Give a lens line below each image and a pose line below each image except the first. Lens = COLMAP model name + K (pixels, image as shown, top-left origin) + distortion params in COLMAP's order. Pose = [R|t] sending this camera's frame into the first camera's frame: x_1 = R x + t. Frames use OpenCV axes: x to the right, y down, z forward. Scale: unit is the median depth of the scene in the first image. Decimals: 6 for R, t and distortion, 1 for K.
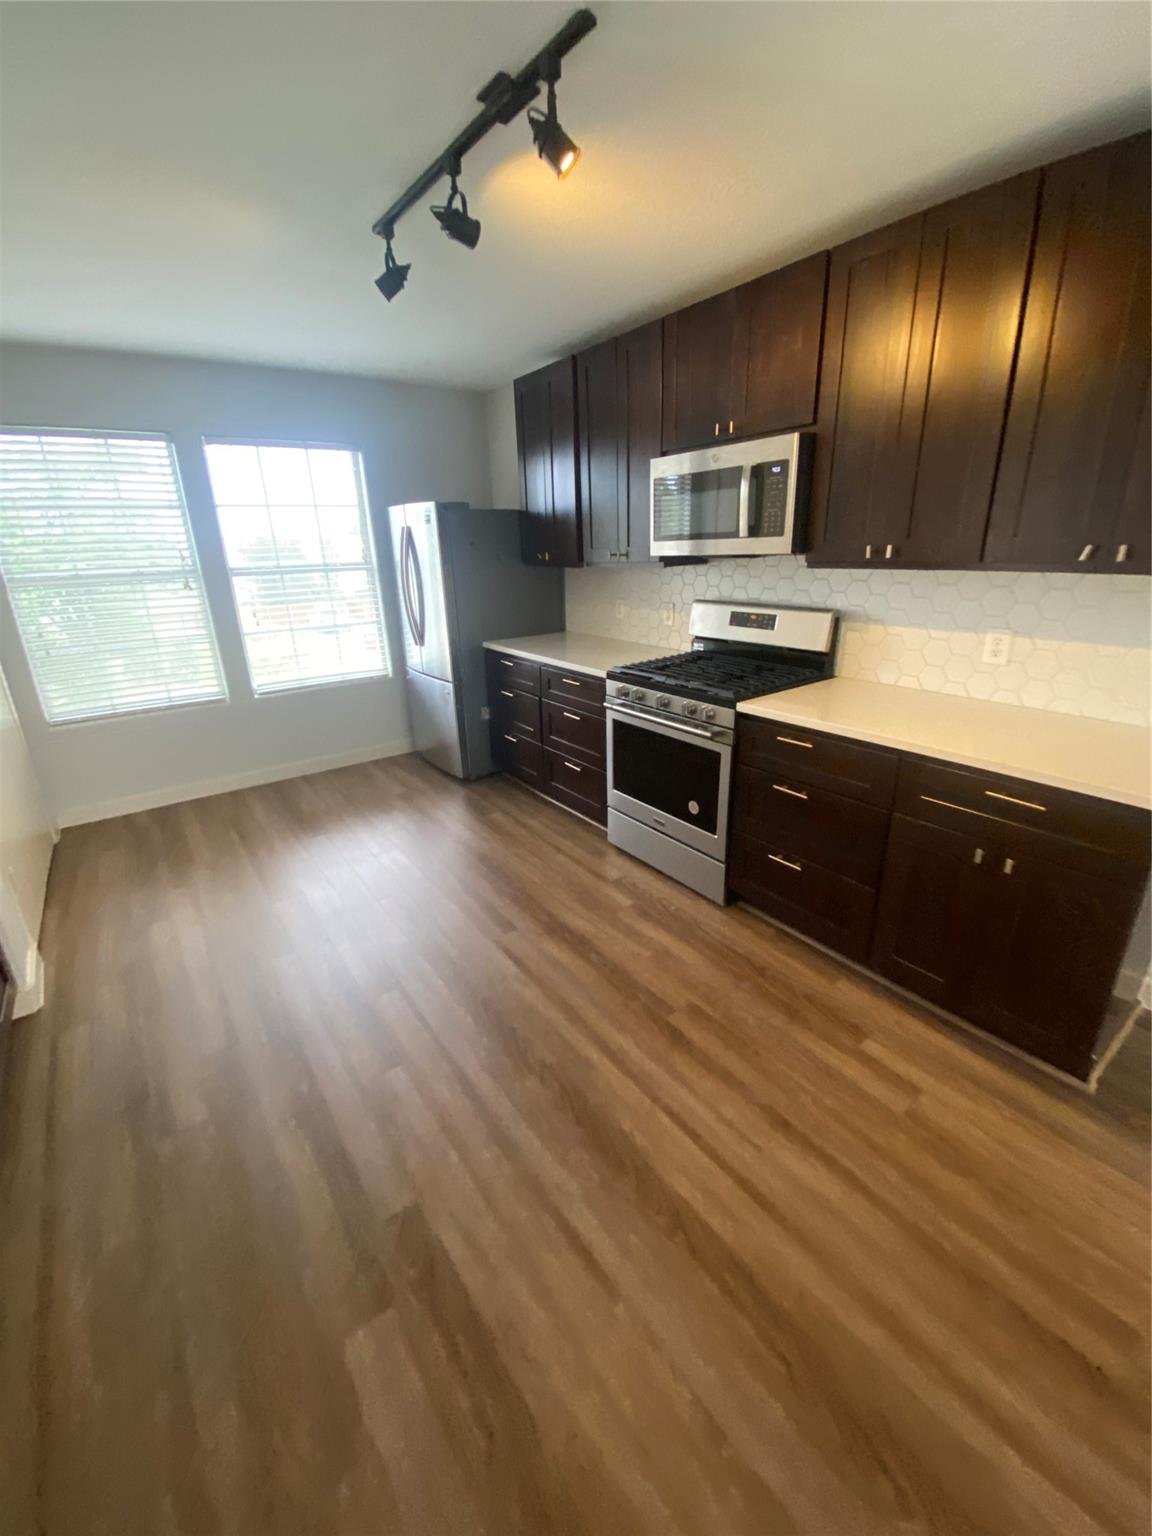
lens RADIAL K [[618.1, 0, 576.0], [0, 618.1, 768.0], [0, 0, 1]] dist [0.040388, -0.028051]
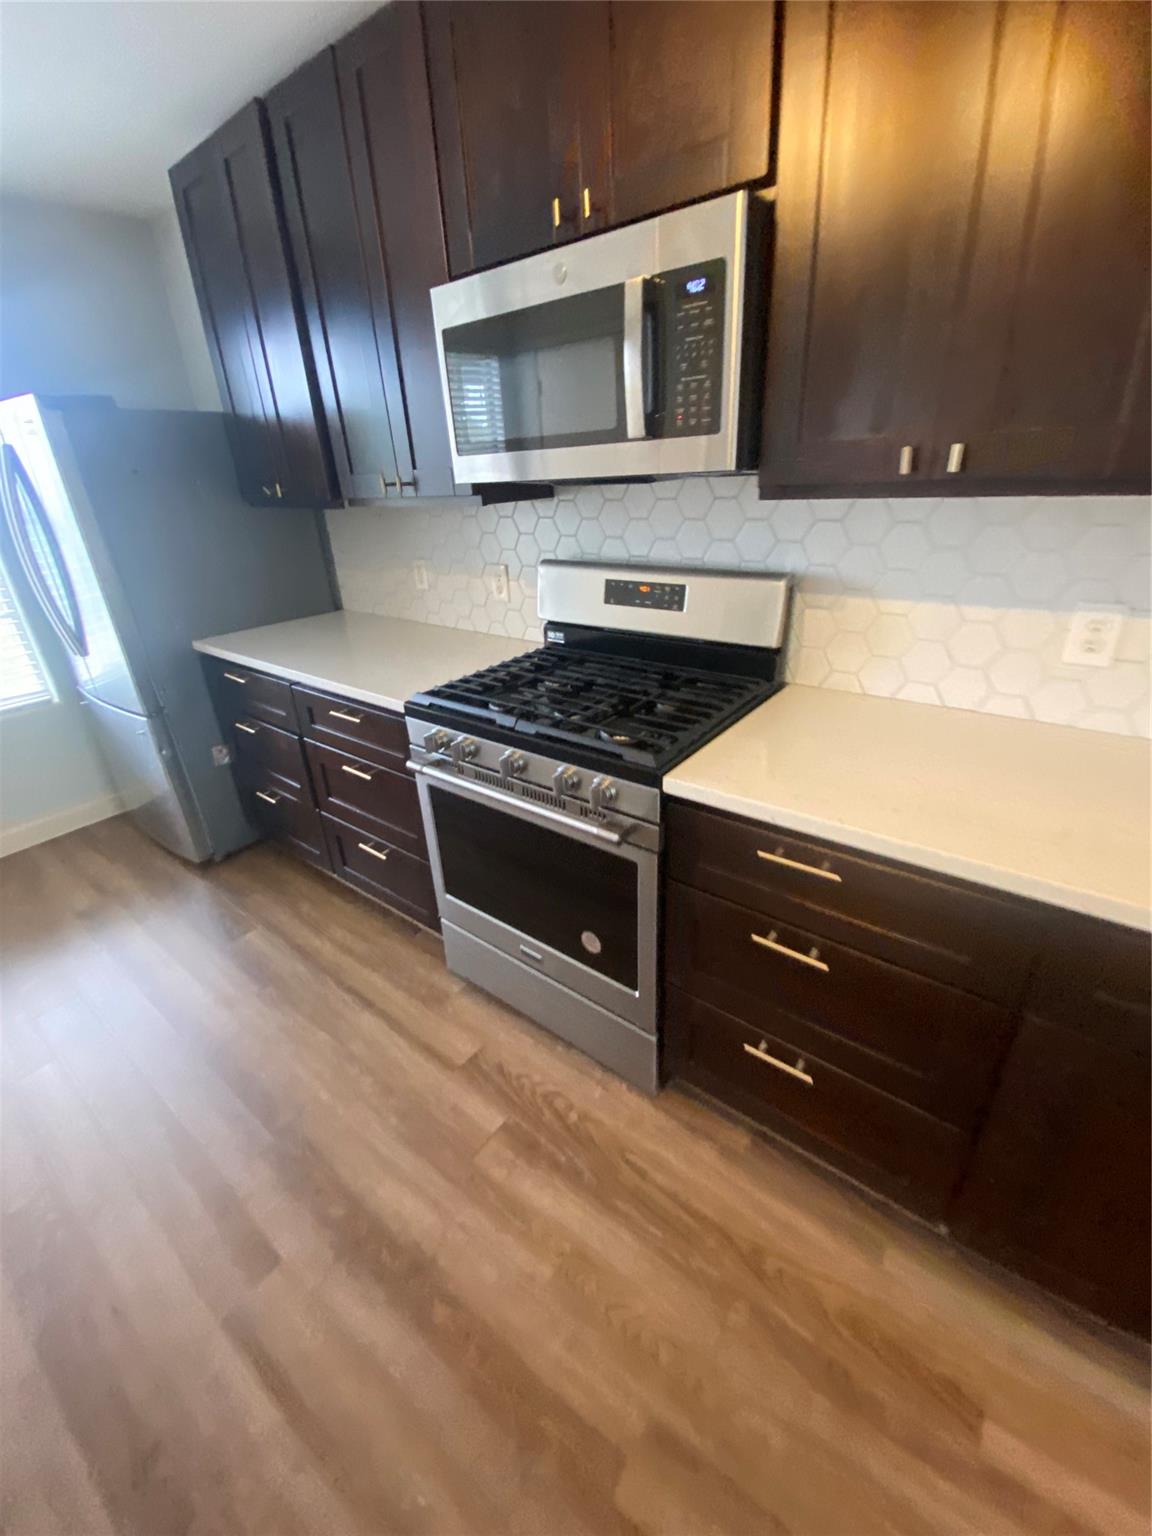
lens RADIAL K [[618.1, 0, 576.0], [0, 618.1, 768.0], [0, 0, 1]] dist [0.040388, -0.028051]
pose [[0.961036, -0.130972, 0.243425, 0.059540], [0.109565, 0.988982, 0.099549, -0.148716], [-0.253781, -0.069000, 0.964798, 0.461664]]
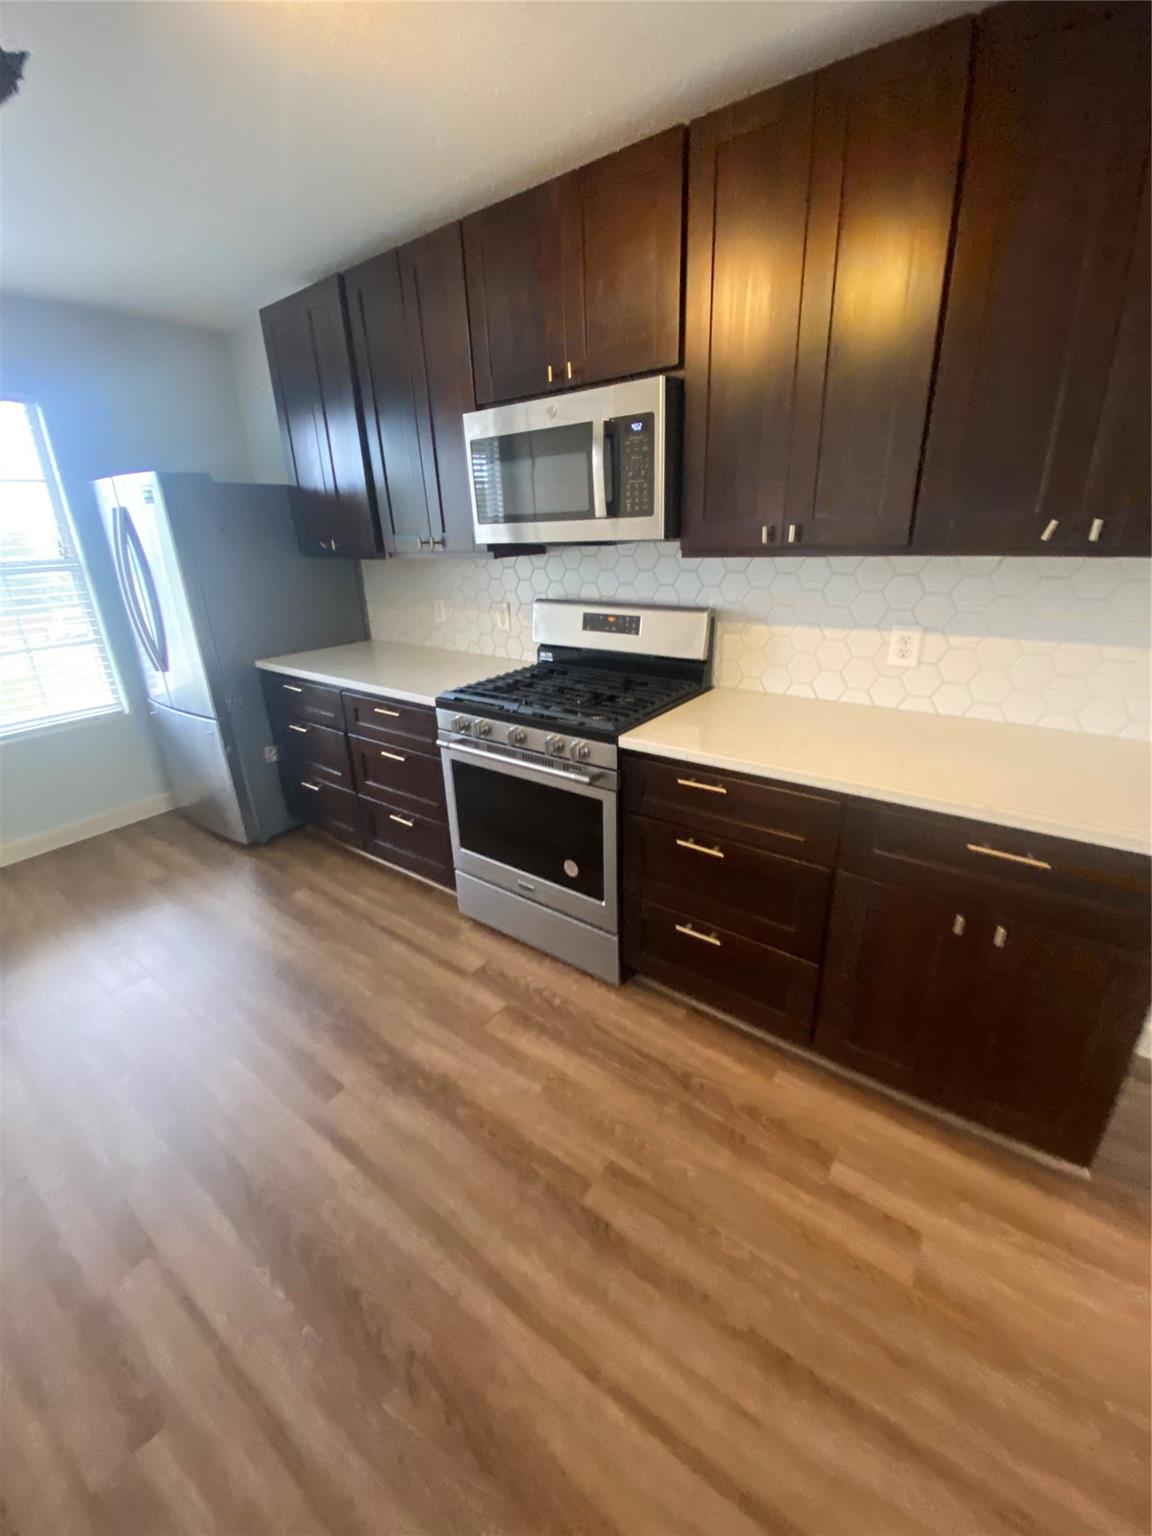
lens RADIAL K [[616.4, 0, 576.0], [0, 616.4, 768.0], [0, 0, 1]] dist [0.065636, -0.049755]
pose [[0.956088, -0.106563, 0.273019, -0.001528], [0.103480, 0.994299, 0.025711, -0.079417], [-0.274202, 0.003670, 0.961665, 0.248543]]
